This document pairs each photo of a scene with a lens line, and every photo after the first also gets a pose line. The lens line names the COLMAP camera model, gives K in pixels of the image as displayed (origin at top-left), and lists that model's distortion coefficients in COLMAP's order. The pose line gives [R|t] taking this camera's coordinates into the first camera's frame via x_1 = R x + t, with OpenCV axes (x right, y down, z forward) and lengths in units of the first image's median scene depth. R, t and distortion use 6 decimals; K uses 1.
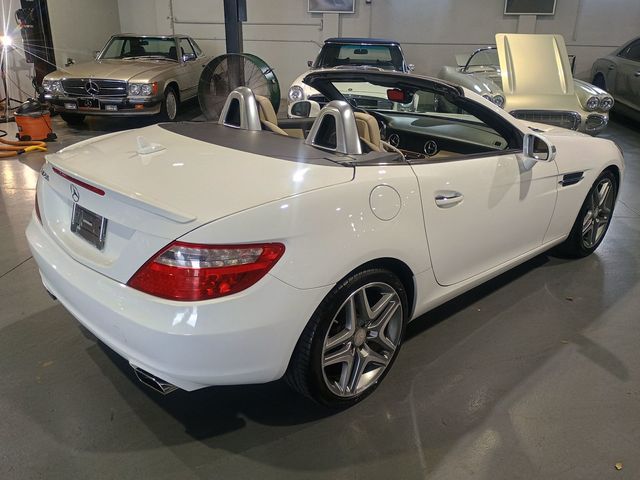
lens RADIAL K [[553.4, 0, 320.0], [0, 553.4, 240.0], [0, 0, 1]] dist [0.064460, -0.086048]
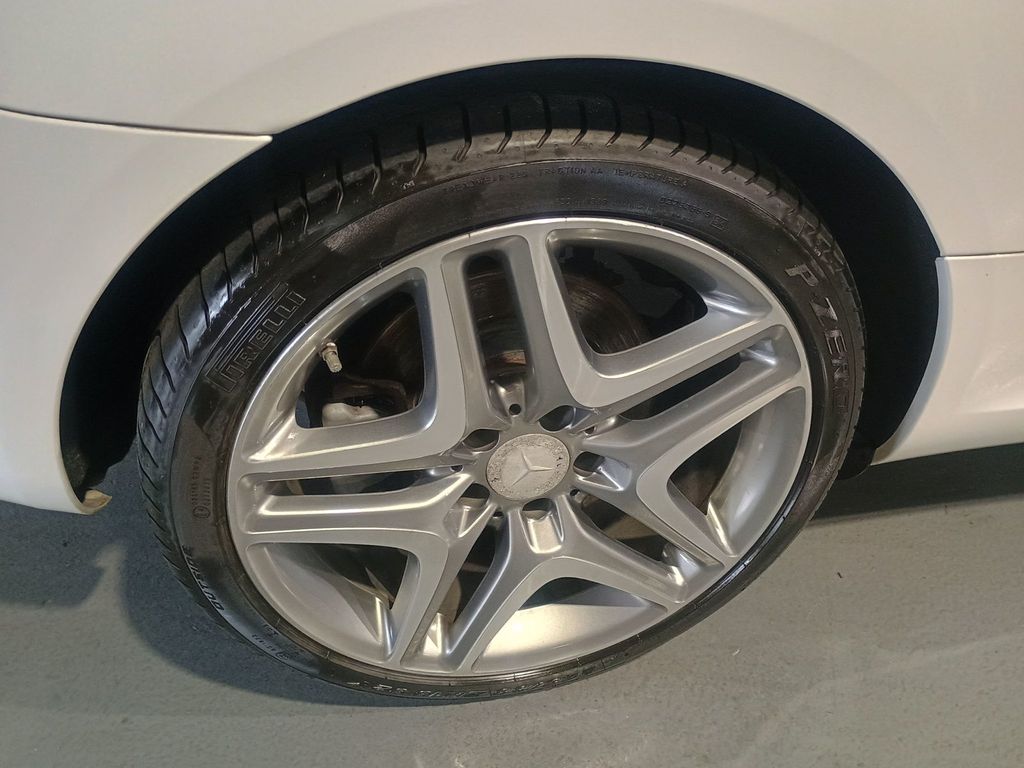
lens RADIAL K [[885.4, 0, 512.0], [0, 885.4, 384.0], [0, 0, 1]] dist [0.064460, -0.086048]
pose [[0.856812, 0.330252, -0.395989, 0.186984], [-0.219691, 0.928592, 0.299088, 0.047202], [0.466487, -0.169267, 0.868181, 0.703670]]
